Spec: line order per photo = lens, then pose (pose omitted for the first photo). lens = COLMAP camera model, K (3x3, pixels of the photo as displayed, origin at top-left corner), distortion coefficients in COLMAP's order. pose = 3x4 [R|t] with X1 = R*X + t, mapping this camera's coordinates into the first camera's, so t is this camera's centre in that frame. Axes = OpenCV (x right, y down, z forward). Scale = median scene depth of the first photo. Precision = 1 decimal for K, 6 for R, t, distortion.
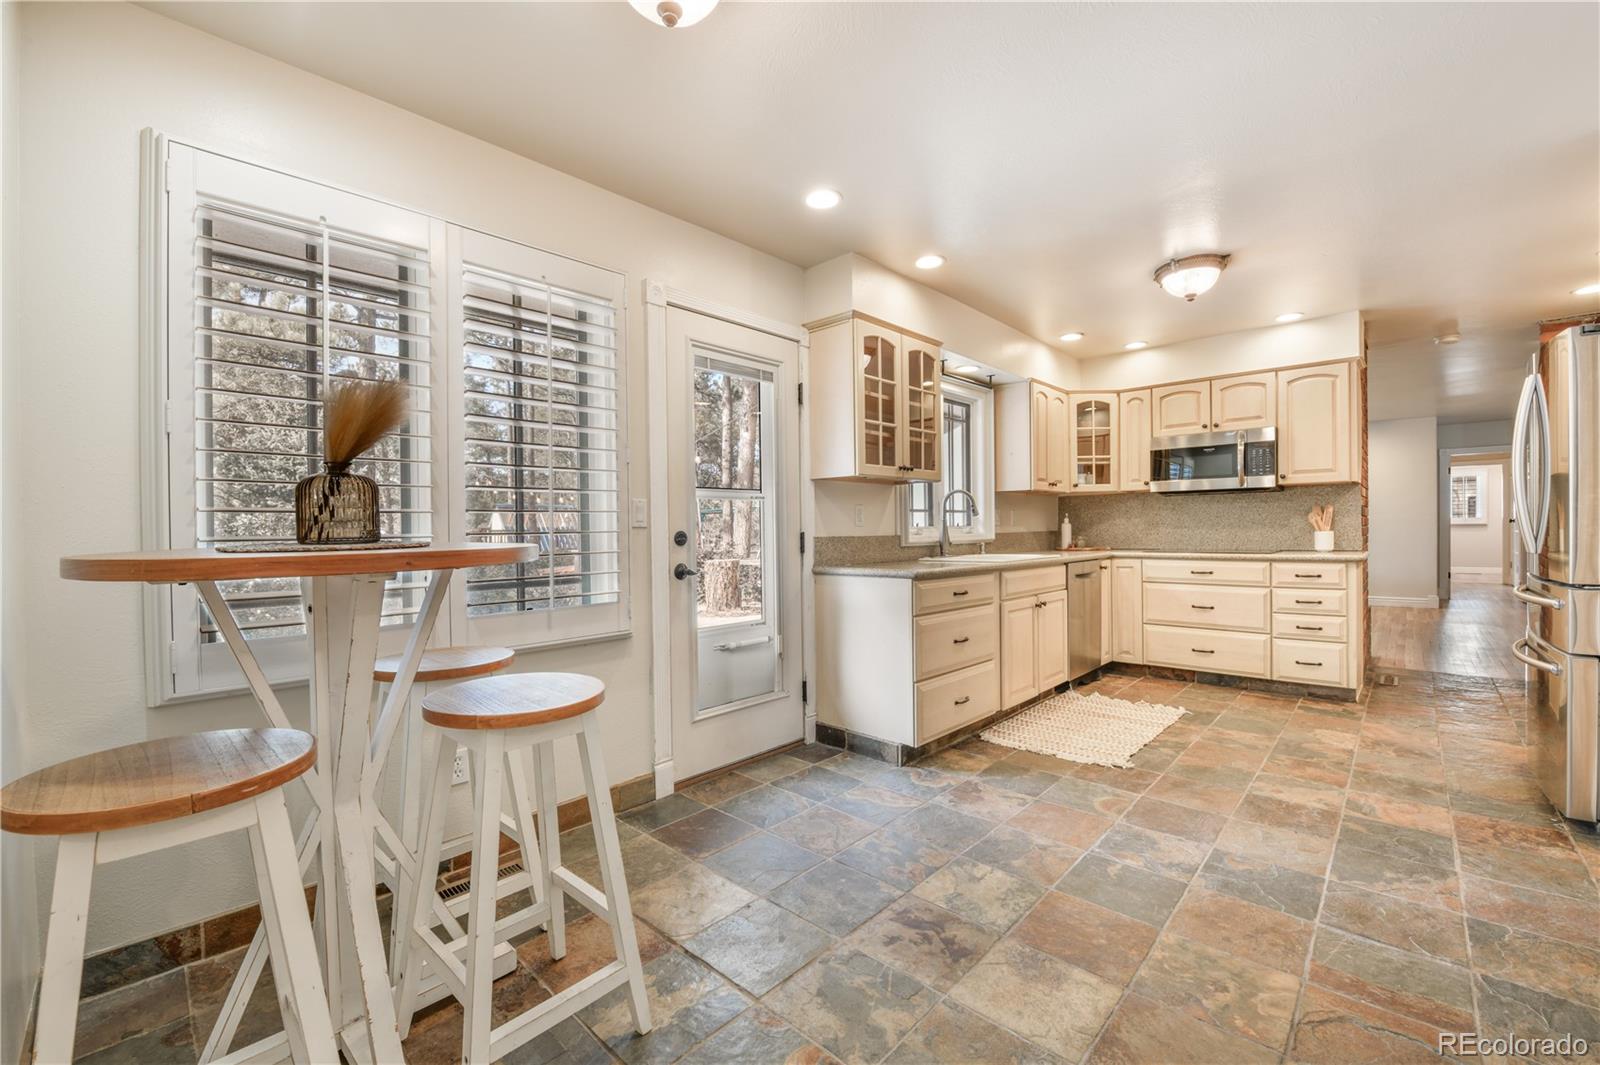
lens RADIAL K [[666.8, 0, 800.0], [0, 666.8, 532.5], [0, 0, 1]] dist [-0.001604, -0.007356]
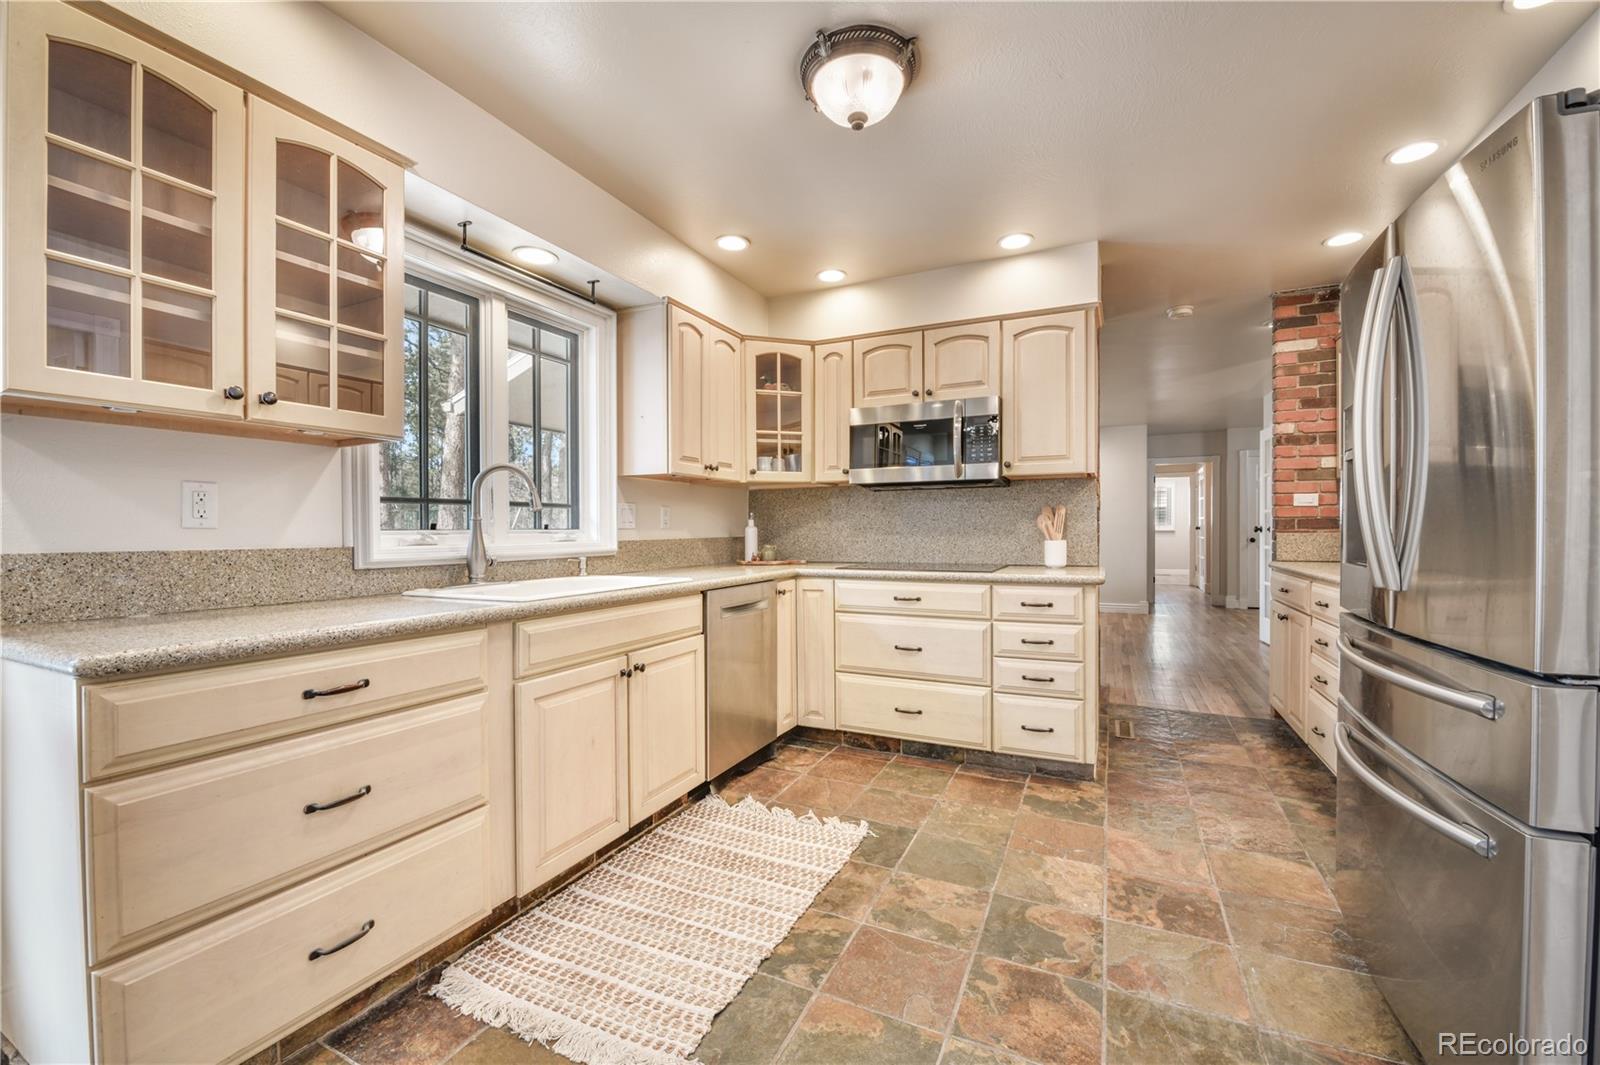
lens RADIAL K [[666.8, 0, 800.0], [0, 666.8, 532.5], [0, 0, 1]] dist [-0.001604, -0.007356]
pose [[0.952774, 0.006308, 0.303614, 0.286601], [-0.005113, 0.999976, -0.004733, -0.005591], [-0.303637, 0.002957, 0.952783, 0.371679]]
